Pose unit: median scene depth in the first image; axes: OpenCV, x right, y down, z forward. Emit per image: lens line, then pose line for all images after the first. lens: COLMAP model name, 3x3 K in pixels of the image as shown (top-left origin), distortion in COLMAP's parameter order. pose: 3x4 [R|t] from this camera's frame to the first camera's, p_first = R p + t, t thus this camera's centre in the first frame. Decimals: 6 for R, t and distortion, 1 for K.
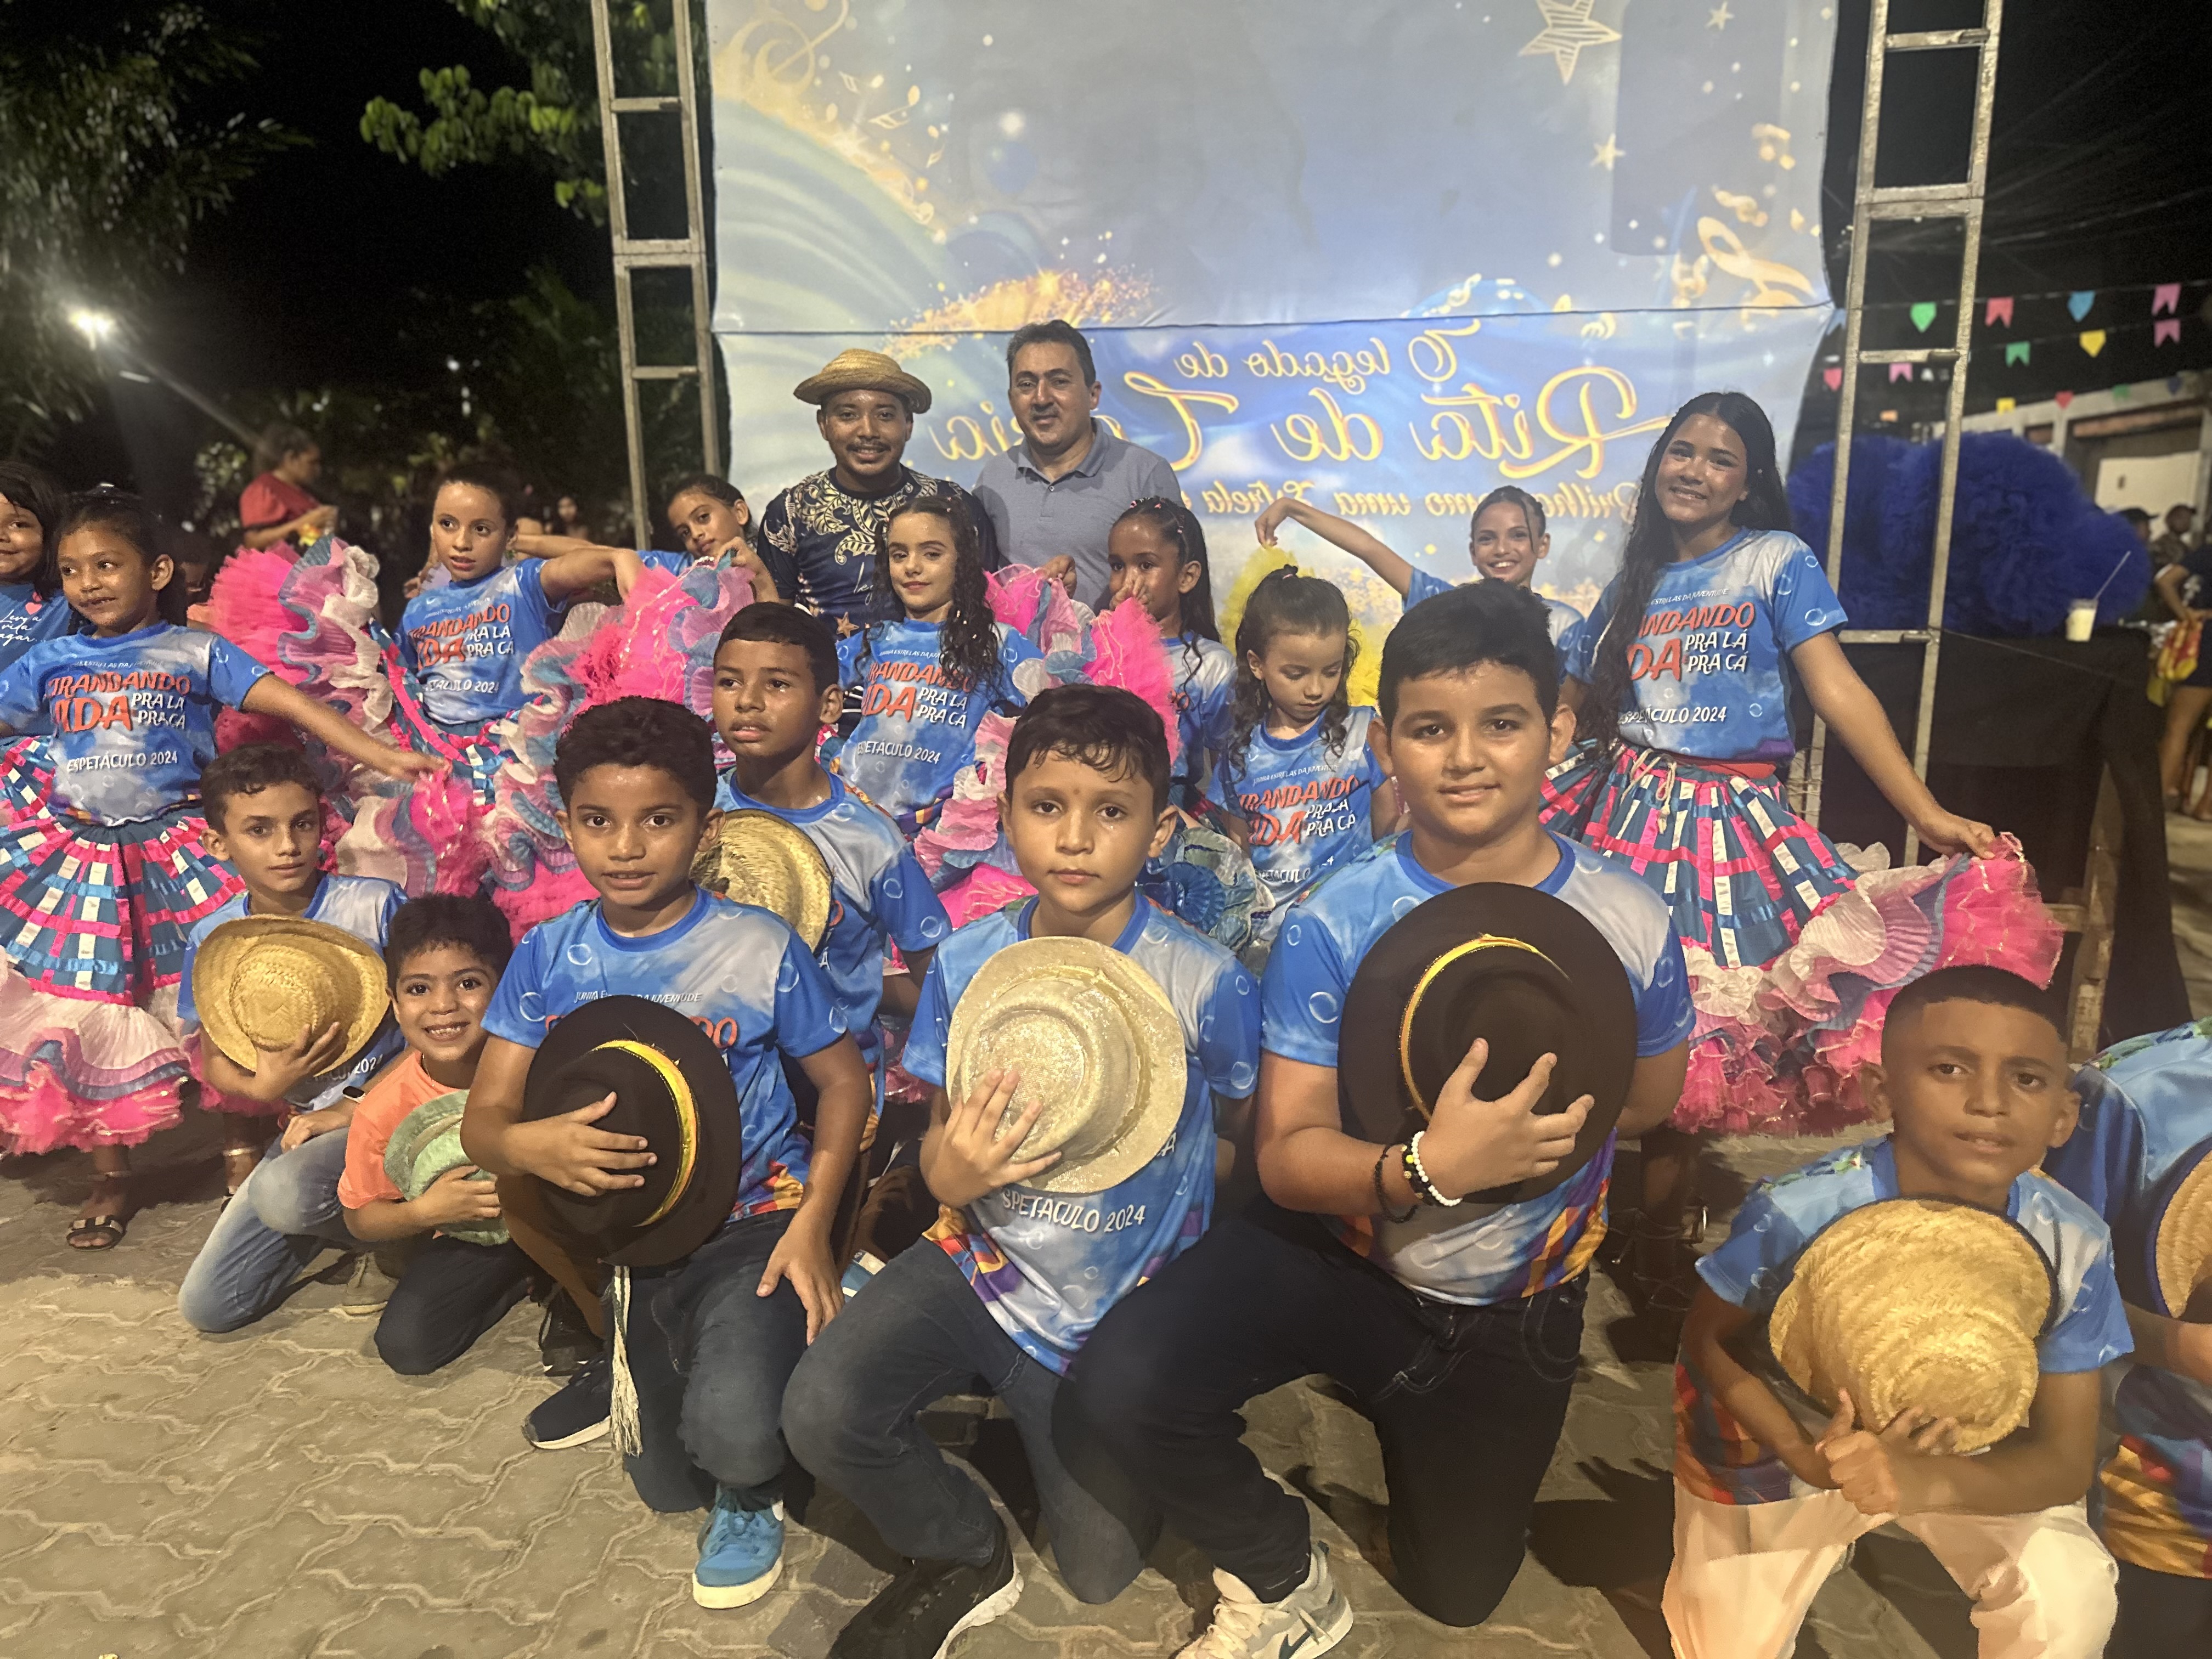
lens RADIAL K [[1576.5, 0, 1116.5], [0, 1576.5, 847.5], [0, 0, 1]] dist [-0.001913, -0.020729]
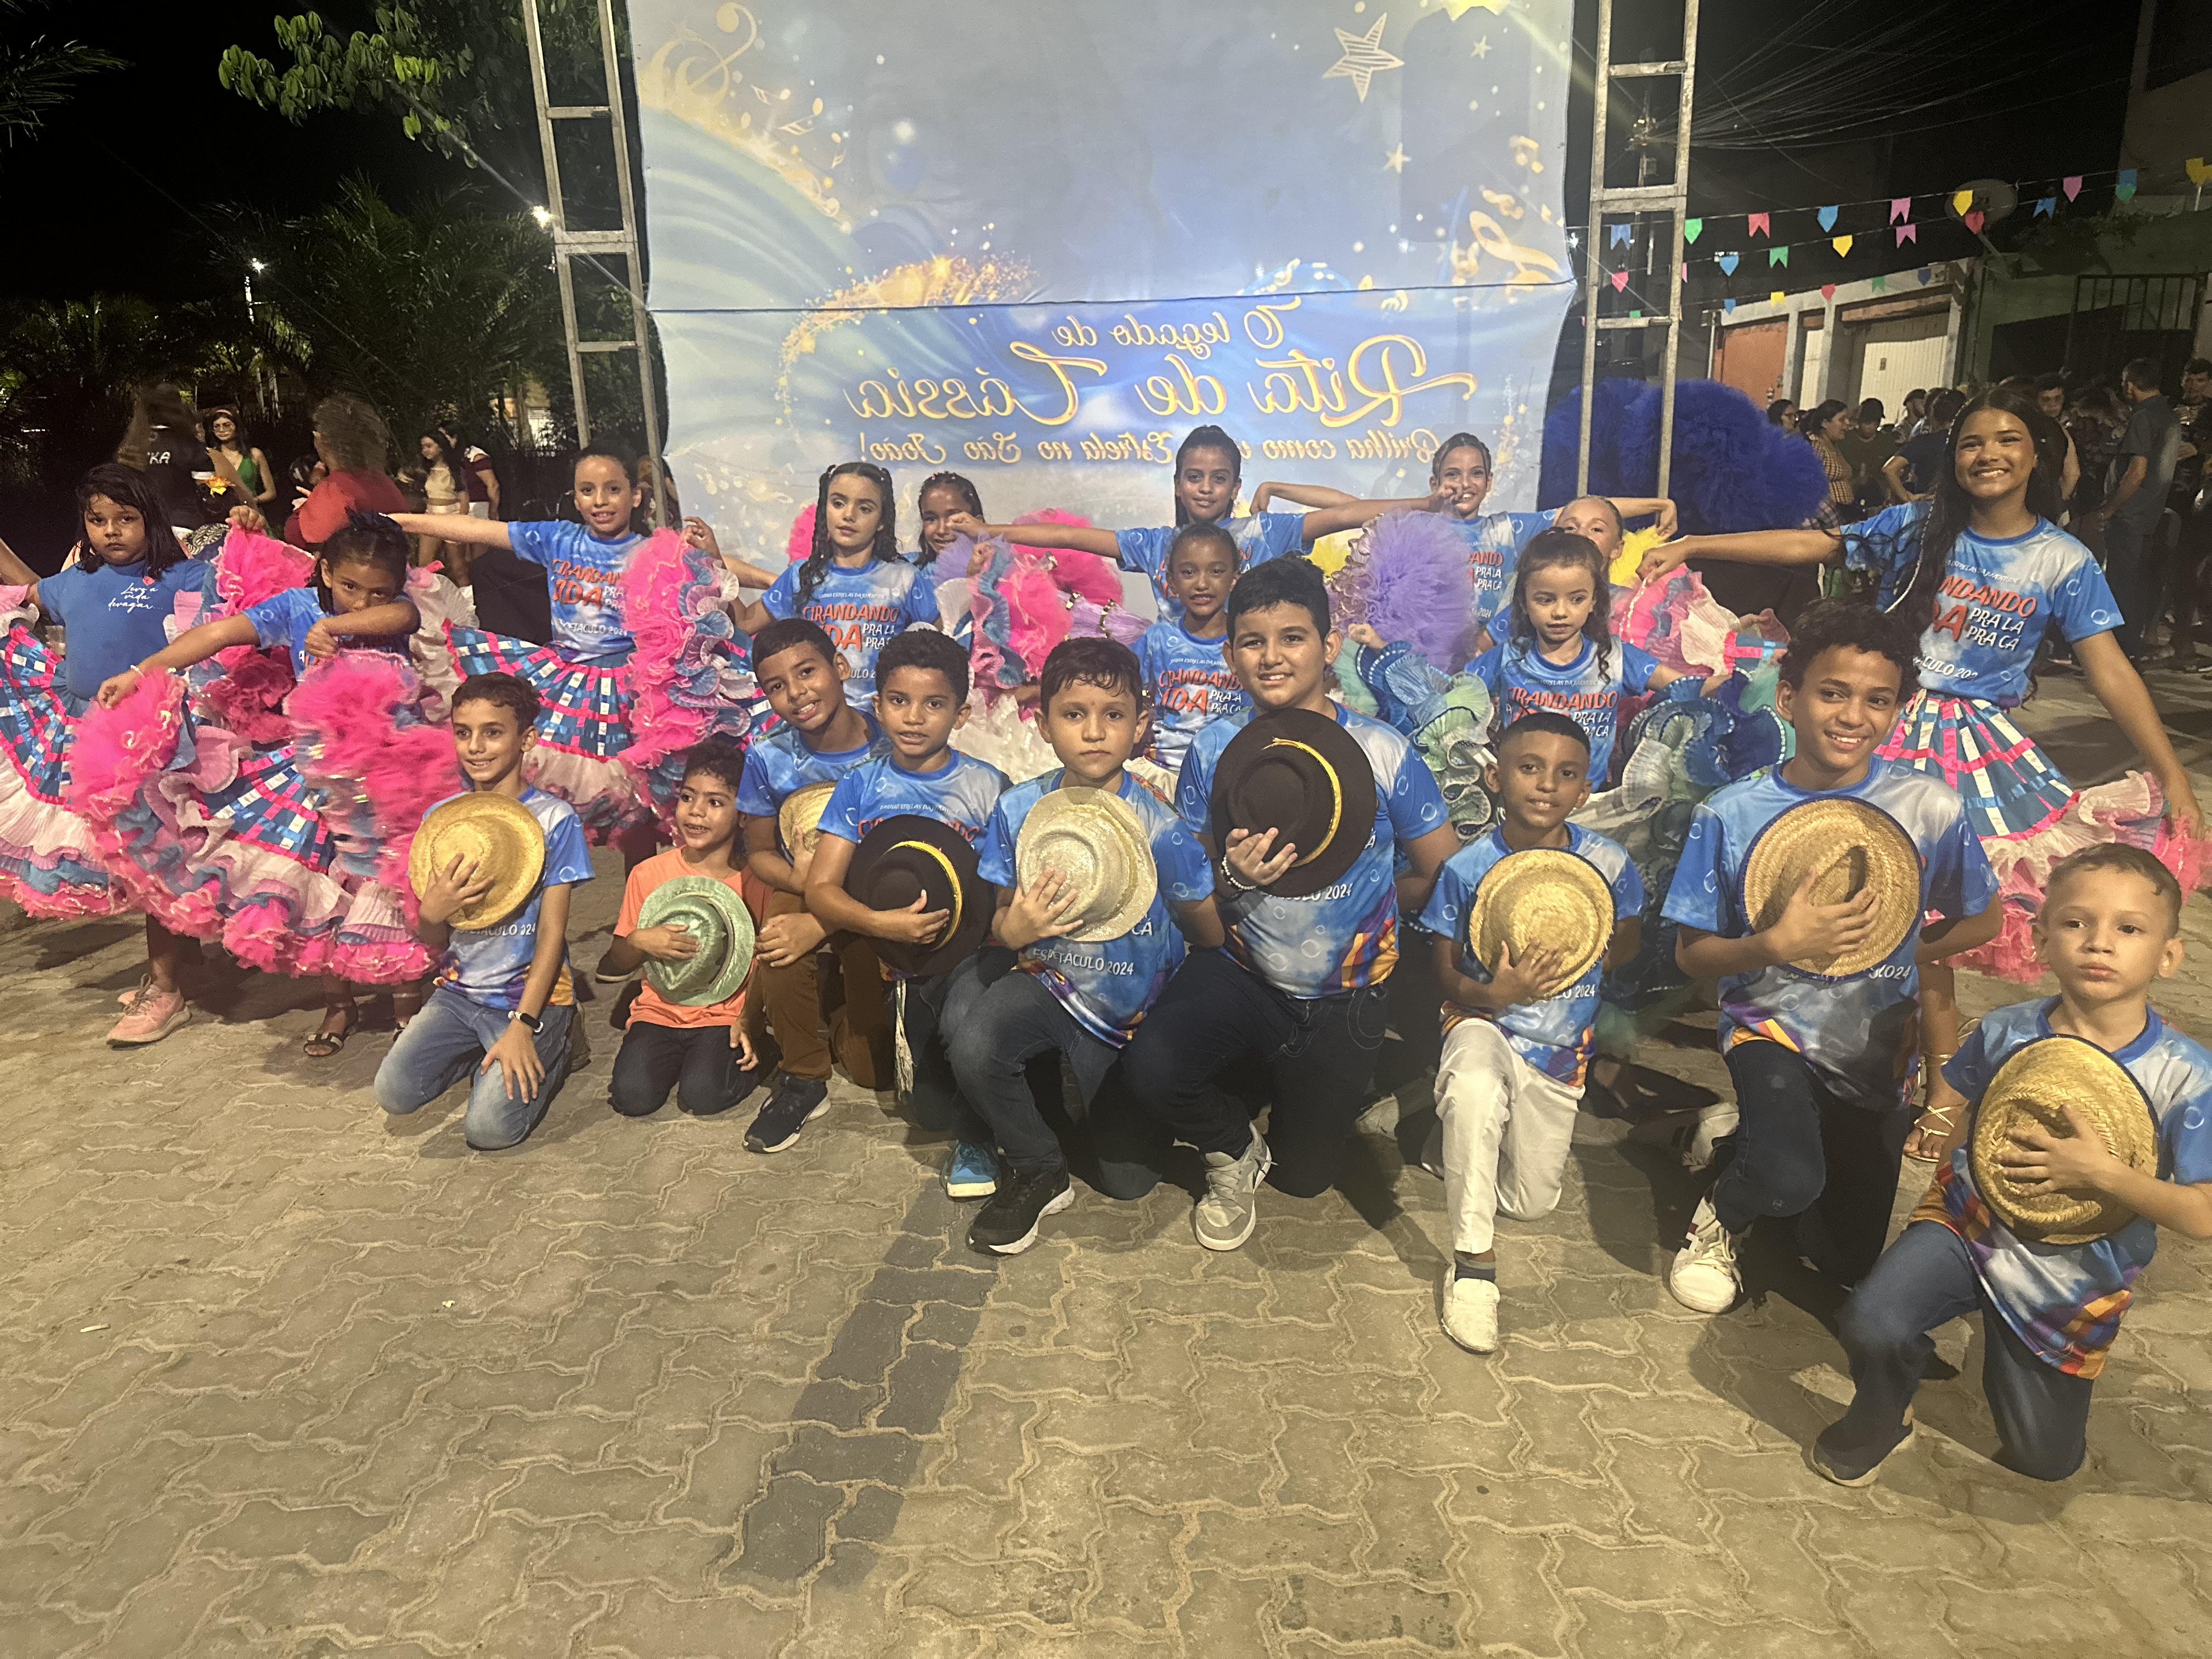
lens RADIAL K [[1576.5, 0, 1119.0], [0, 1576.5, 841.1], [0, 0, 1]] dist [-0.001913, -0.020729]
pose [[0.993740, -0.054165, 0.097704, -0.051651], [0.047799, 0.996650, 0.066362, 0.000333], [-0.100971, -0.061277, 0.993000, -0.225910]]
